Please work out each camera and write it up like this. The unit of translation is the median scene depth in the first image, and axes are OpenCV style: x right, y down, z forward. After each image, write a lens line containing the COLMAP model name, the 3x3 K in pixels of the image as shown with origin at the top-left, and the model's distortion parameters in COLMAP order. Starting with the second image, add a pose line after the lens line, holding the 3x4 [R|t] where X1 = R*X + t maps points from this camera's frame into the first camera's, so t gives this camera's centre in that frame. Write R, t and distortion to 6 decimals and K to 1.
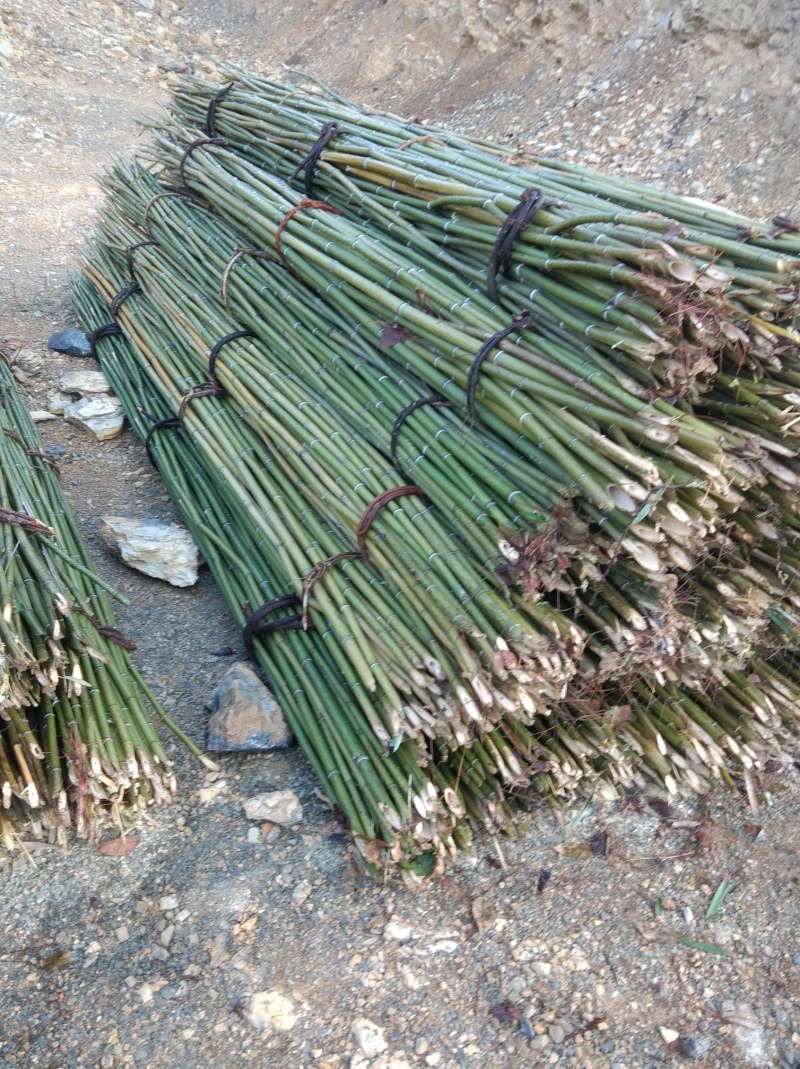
lens RADIAL K [[968.4, 0, 400.0], [0, 968.4, 534.5], [0, 0, 1]] dist [0.012787, -0.028204]
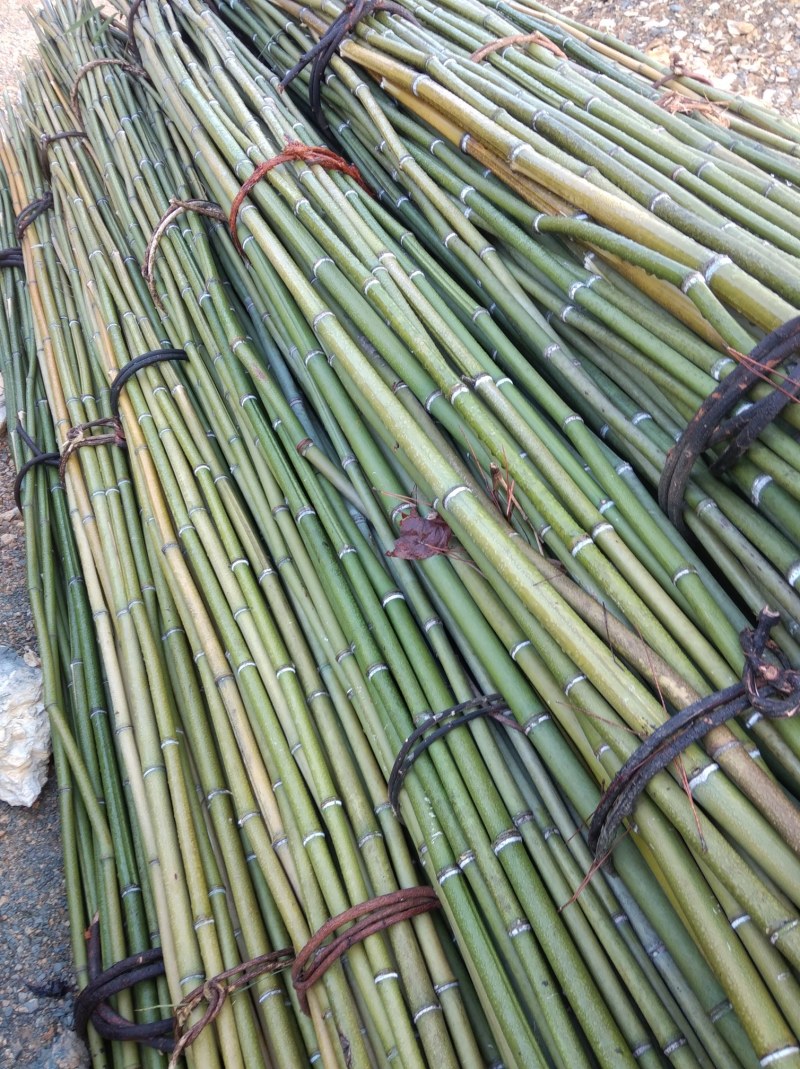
lens RADIAL K [[968.4, 0, 400.0], [0, 968.4, 534.5], [0, 0, 1]] dist [0.012787, -0.028204]
pose [[0.992272, 0.124022, 0.003960, -0.015361], [-0.123374, 0.982665, 0.138380, -0.199293], [0.013271, -0.137799, 0.990371, 0.414085]]
